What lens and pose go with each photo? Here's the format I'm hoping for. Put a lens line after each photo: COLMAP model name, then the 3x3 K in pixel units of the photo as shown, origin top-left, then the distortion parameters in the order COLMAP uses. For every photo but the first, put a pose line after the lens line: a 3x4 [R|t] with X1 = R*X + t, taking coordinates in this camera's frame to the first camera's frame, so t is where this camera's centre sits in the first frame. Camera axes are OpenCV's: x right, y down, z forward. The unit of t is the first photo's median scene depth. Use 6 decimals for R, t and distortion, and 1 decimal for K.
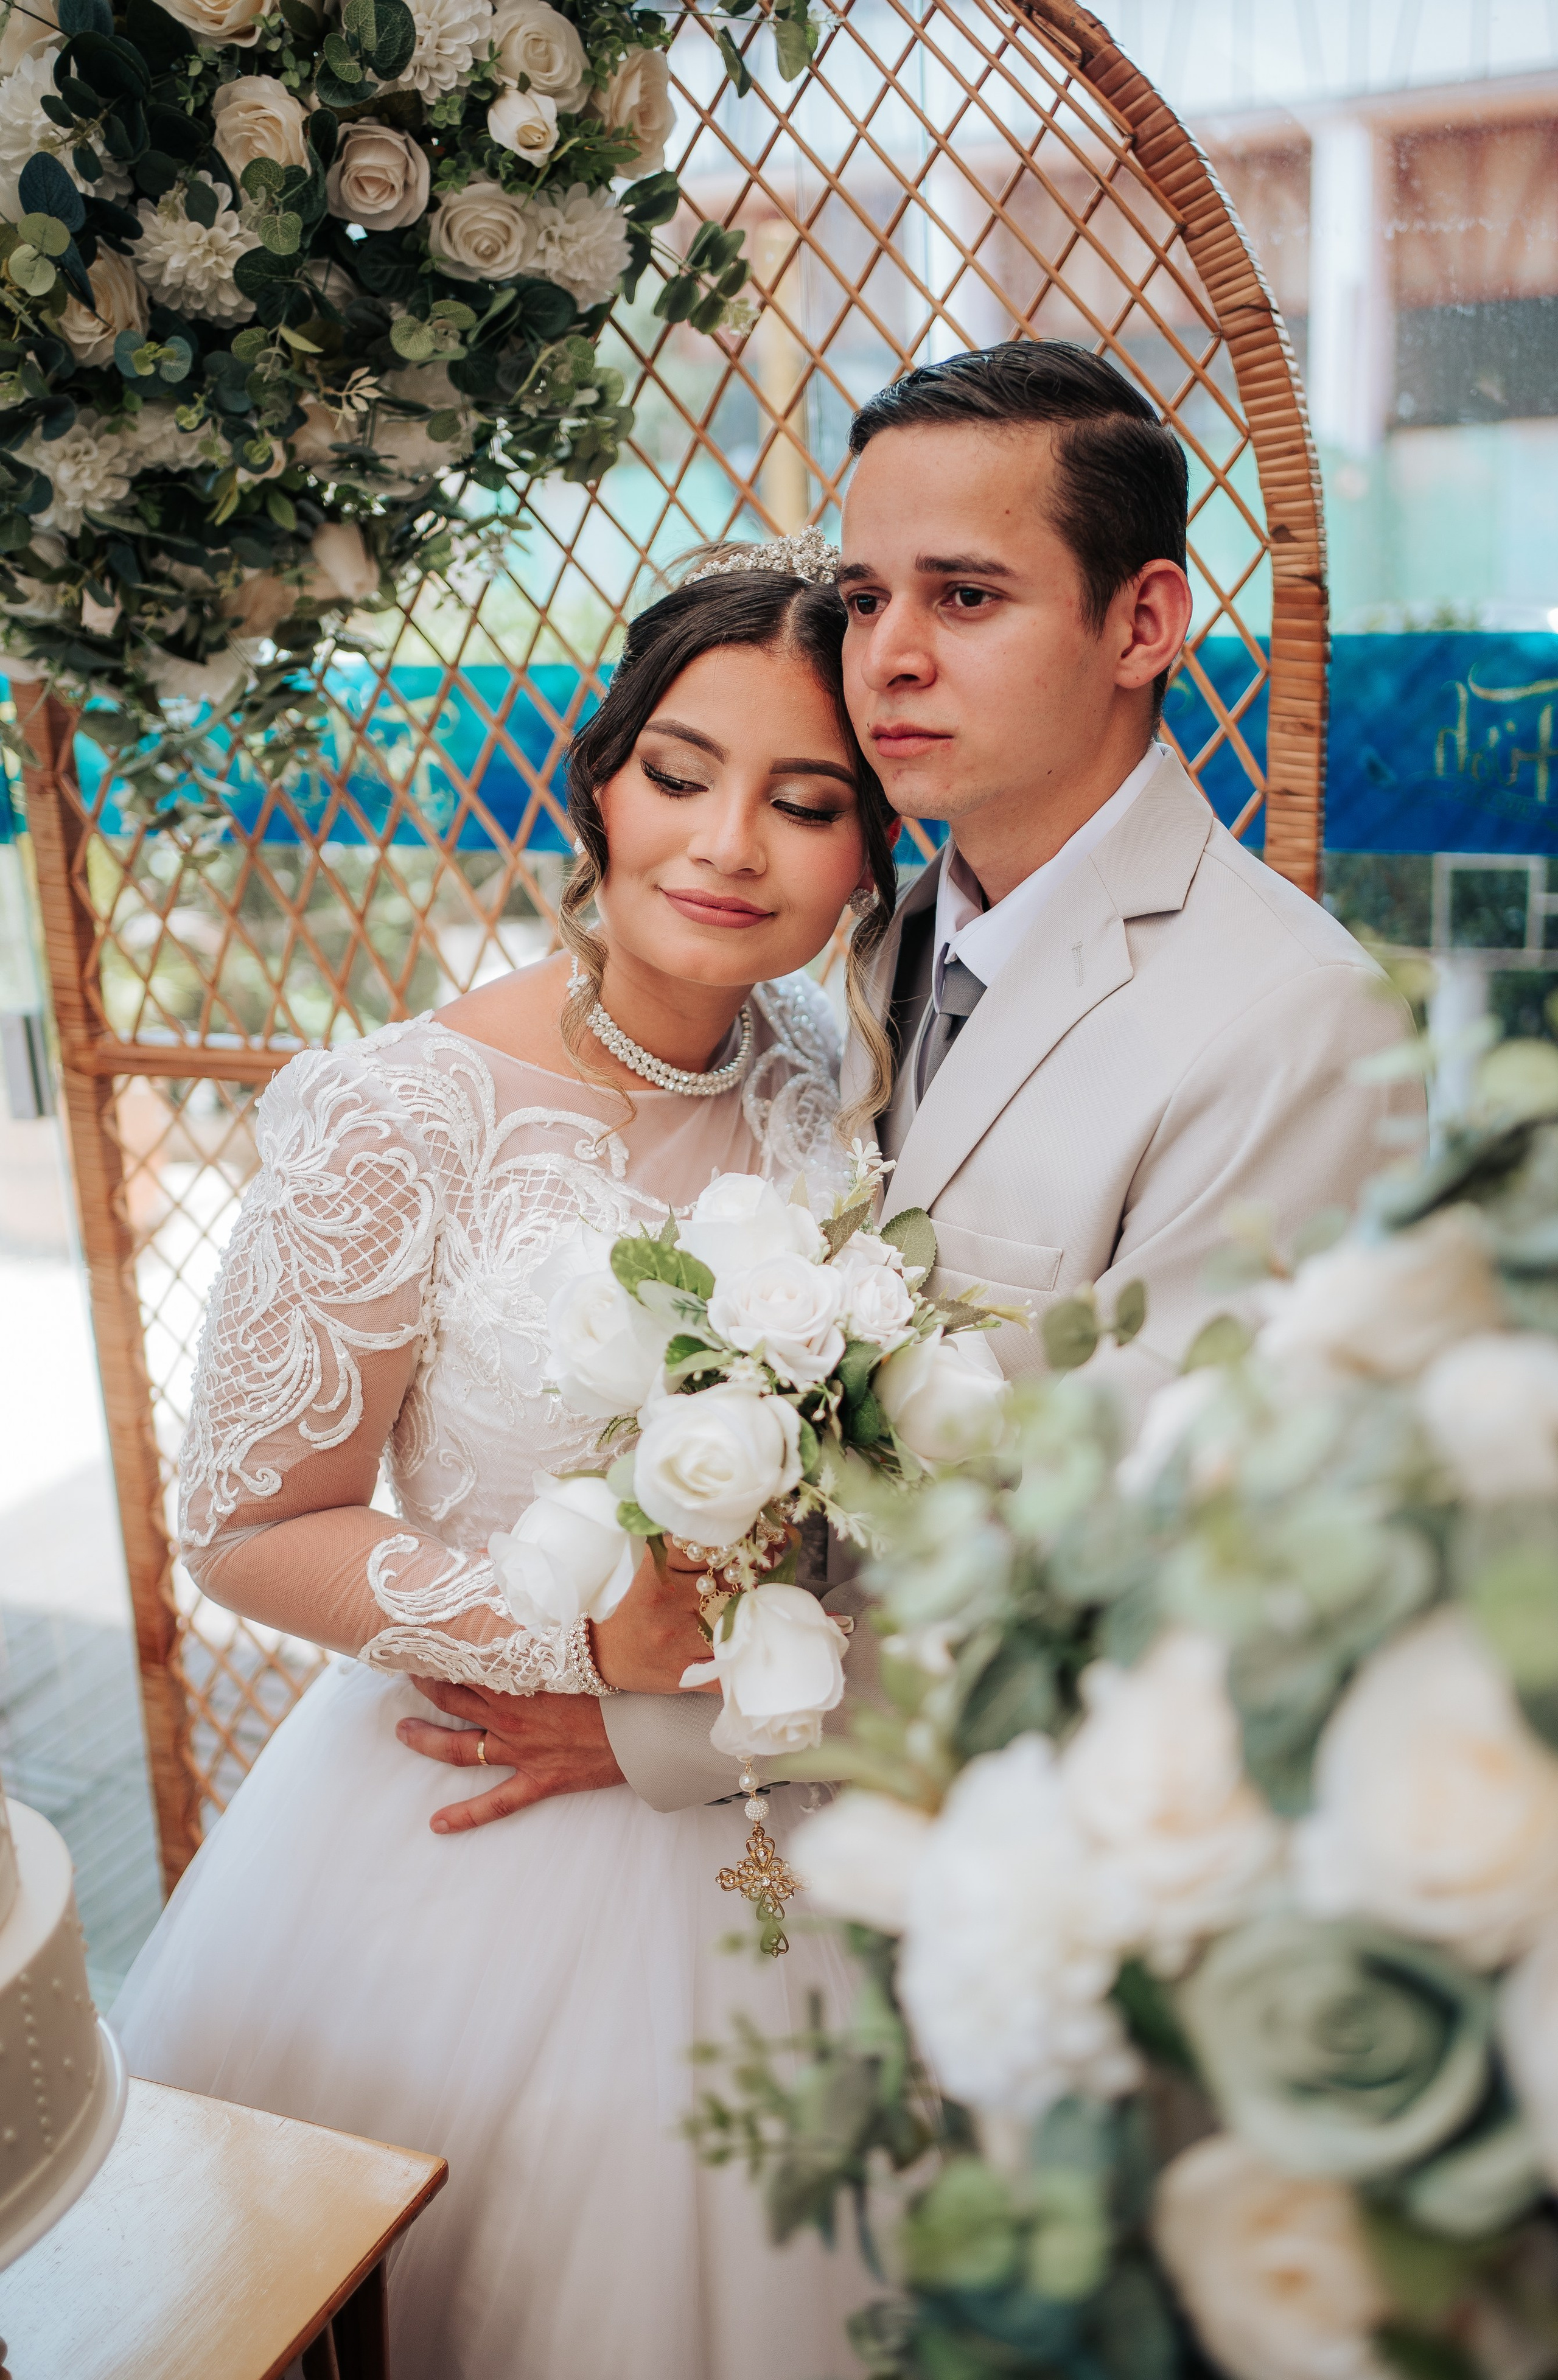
lens RADIAL K [[2421.2, 0, 775.6], [0, 2421.2, 1203.6], [0, 0, 1]] dist [-0.006940, 0.103267]
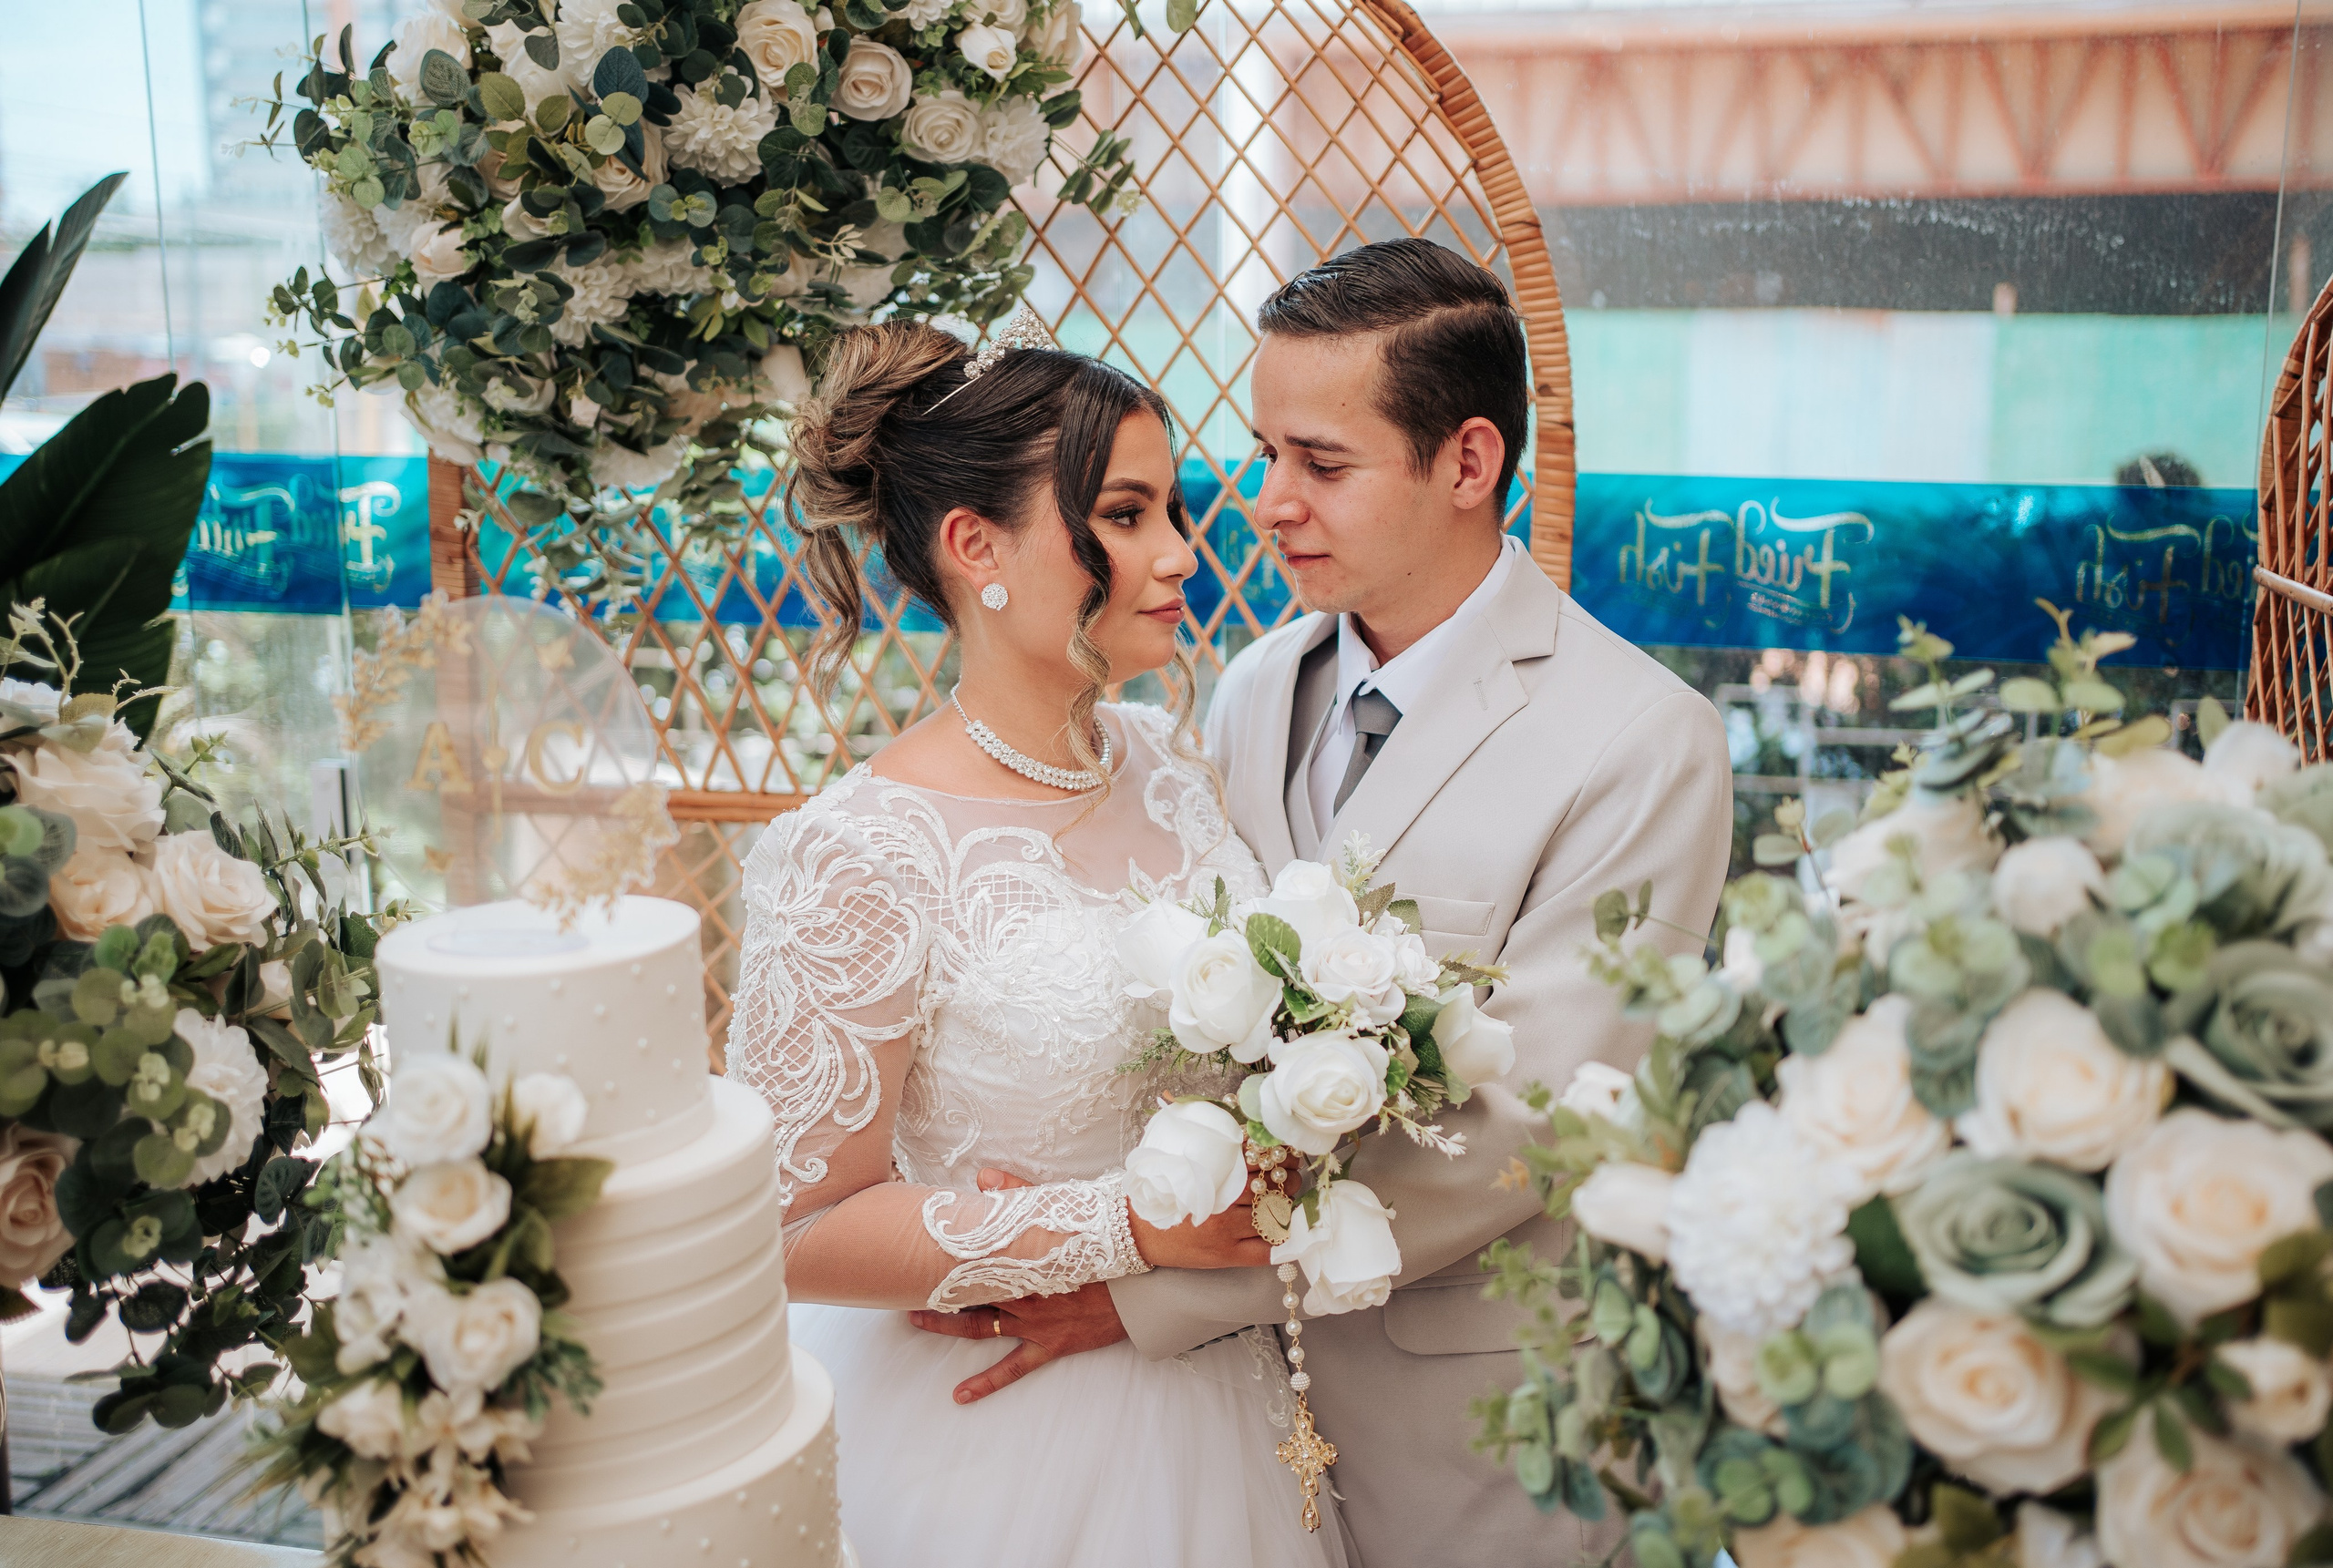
lens RADIAL K [[2435.6, 0, 1166.5], [0, 2435.6, 784.0], [0, 0, 1]] dist [0.003222, 0.000356]
pose [[0.978674, 0.015377, 0.204845, -0.258845], [0.007399, 0.993909, -0.109960, 0.078752], [-0.205288, 0.109130, 0.972598, -0.216938]]
